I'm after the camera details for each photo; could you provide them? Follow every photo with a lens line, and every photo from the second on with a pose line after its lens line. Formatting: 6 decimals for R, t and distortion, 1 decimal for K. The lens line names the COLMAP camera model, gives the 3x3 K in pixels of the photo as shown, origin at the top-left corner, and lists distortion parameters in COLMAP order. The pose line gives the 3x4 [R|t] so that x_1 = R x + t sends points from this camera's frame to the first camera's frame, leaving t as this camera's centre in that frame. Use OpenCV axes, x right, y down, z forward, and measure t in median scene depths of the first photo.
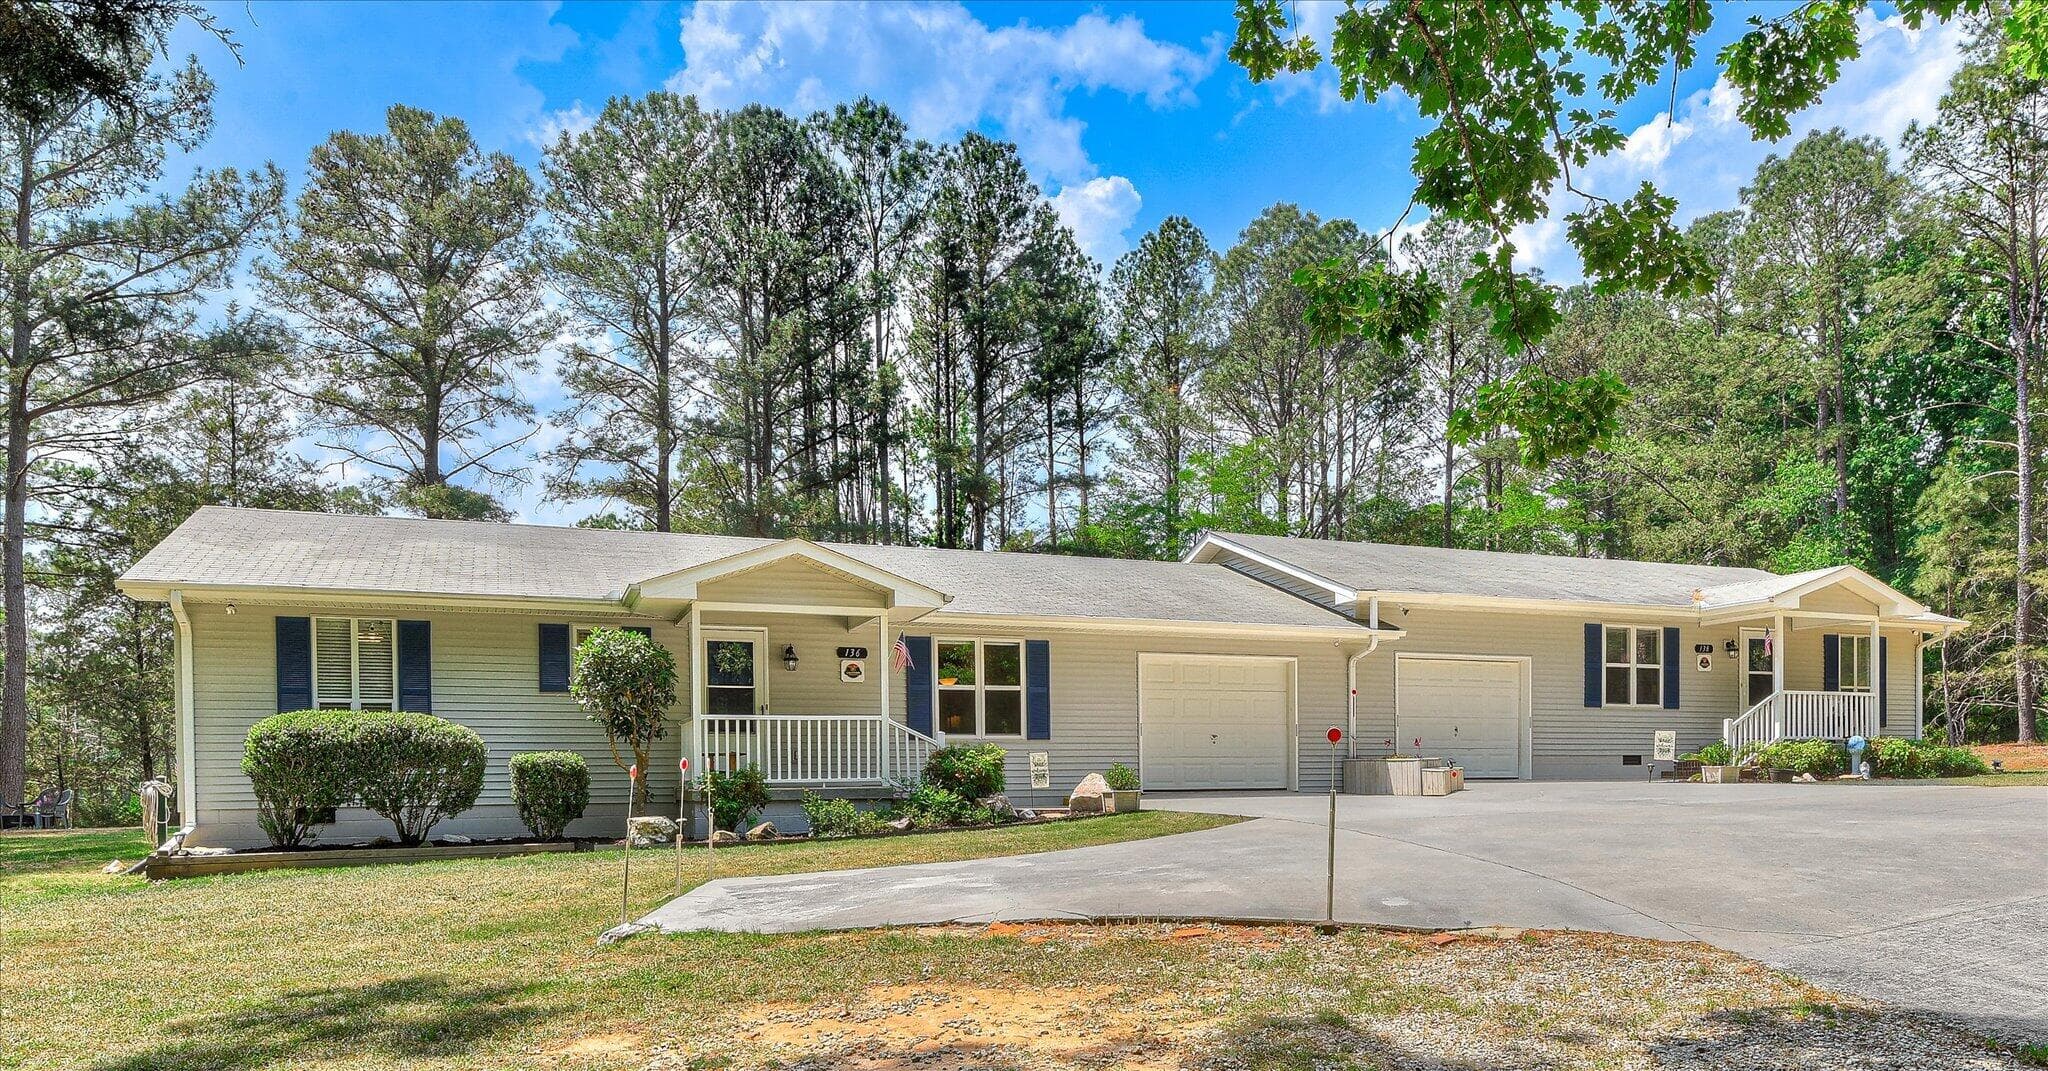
lens RADIAL K [[1423.4, 0, 1119.4], [0, 1423.4, 796.2], [0, 0, 1]] dist [0.024515, -0.041079]
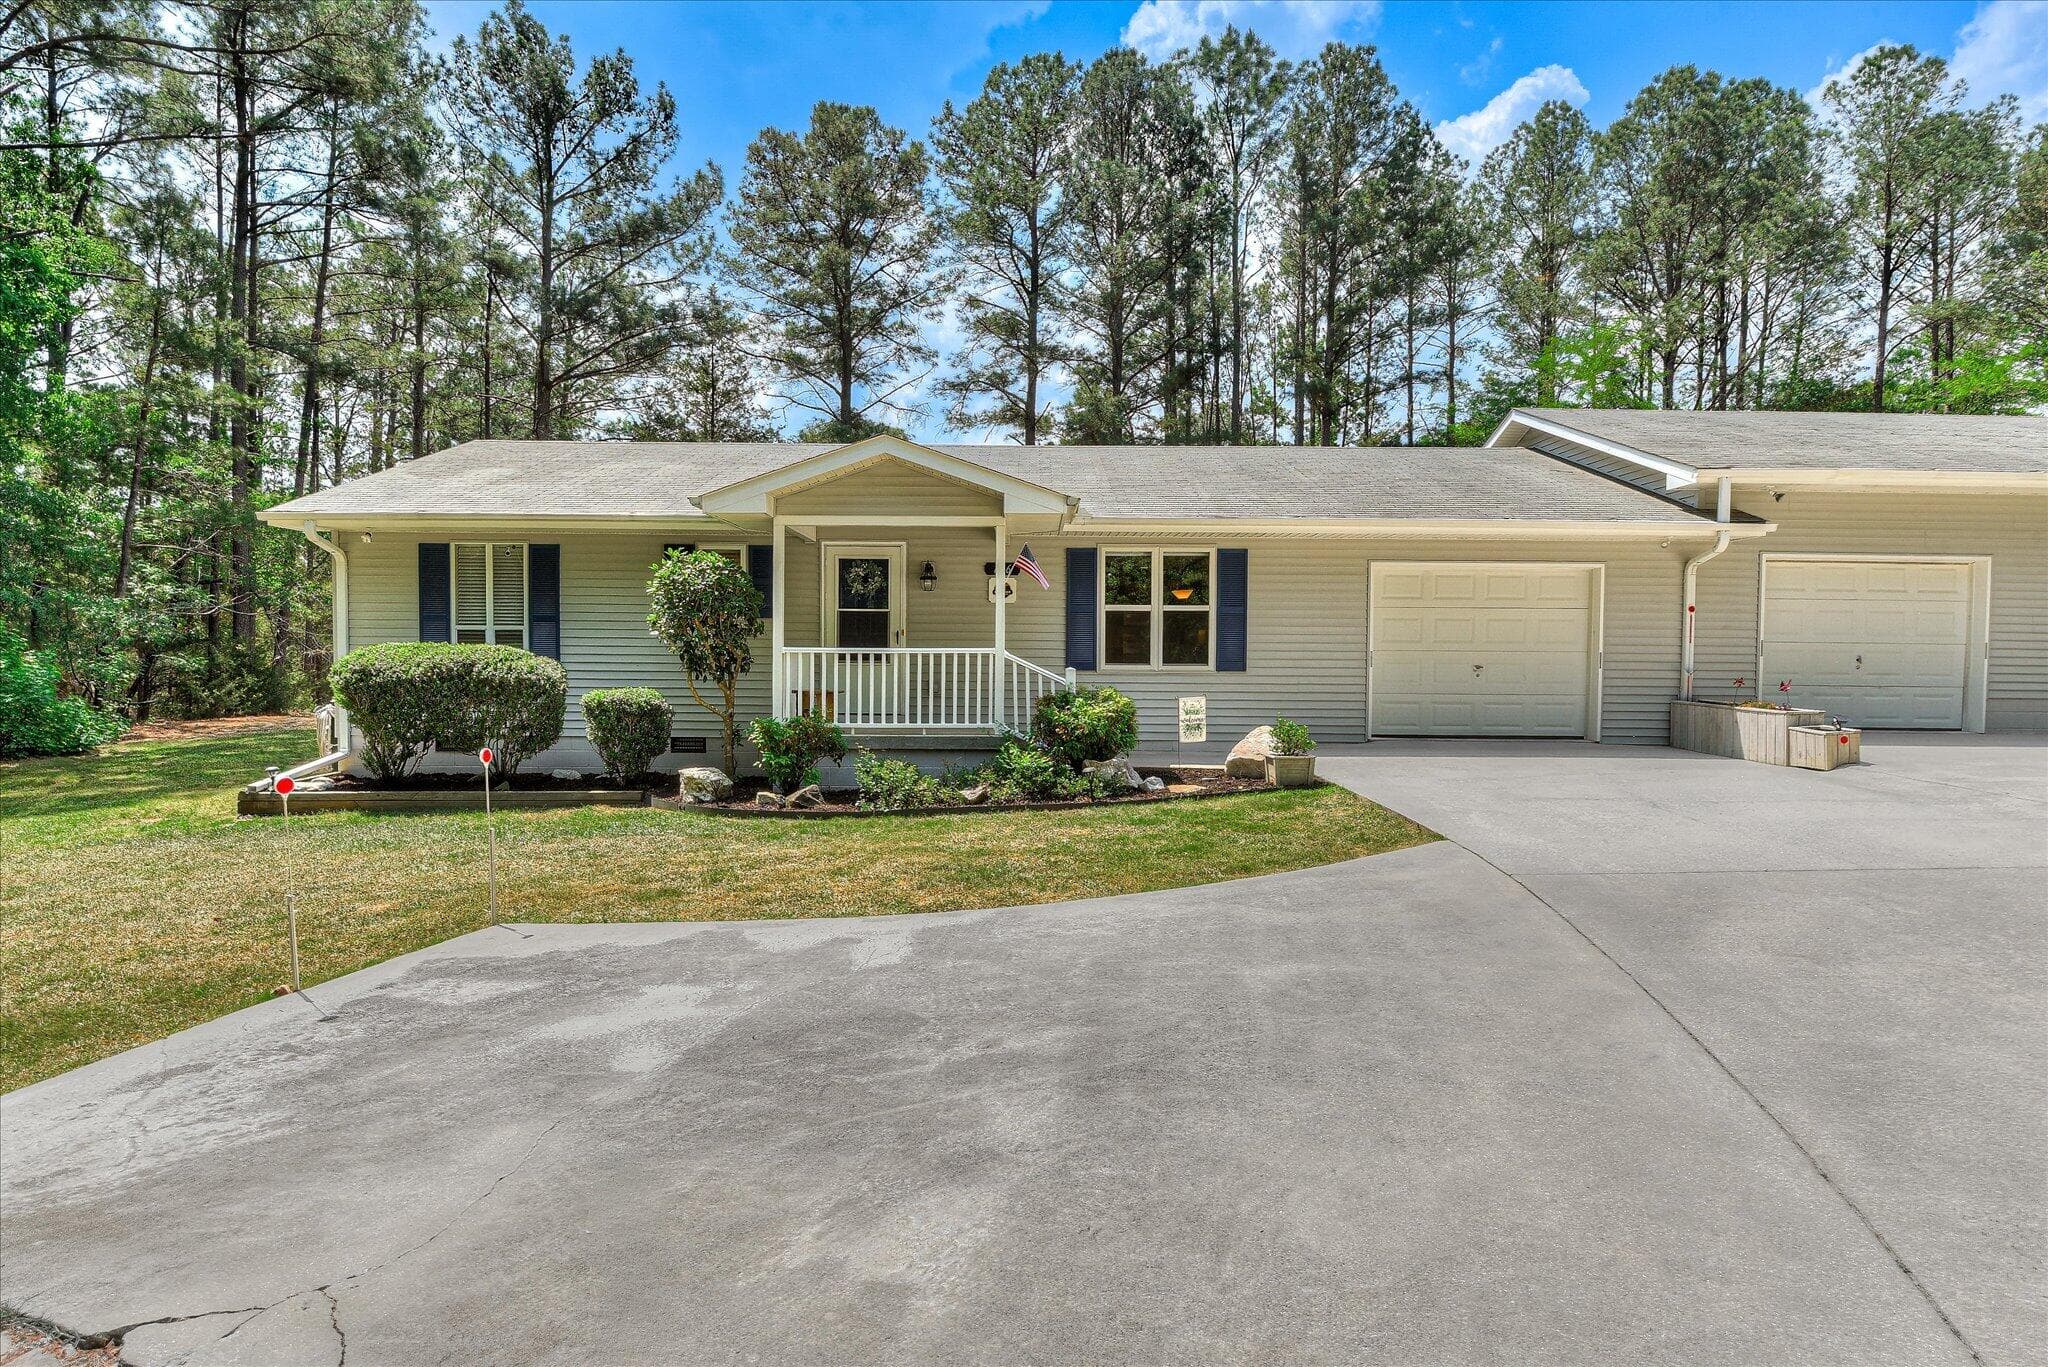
lens RADIAL K [[1157.4, 0, 1024.0], [0, 1157.4, 683.5], [0, 0, 1]] dist [0.009500, -0.016879]
pose [[0.915969, 0.027174, -0.400328, 0.089744], [-0.021225, 0.999589, 0.019287, -0.039089], [0.400688, -0.009169, 0.916169, 0.316584]]
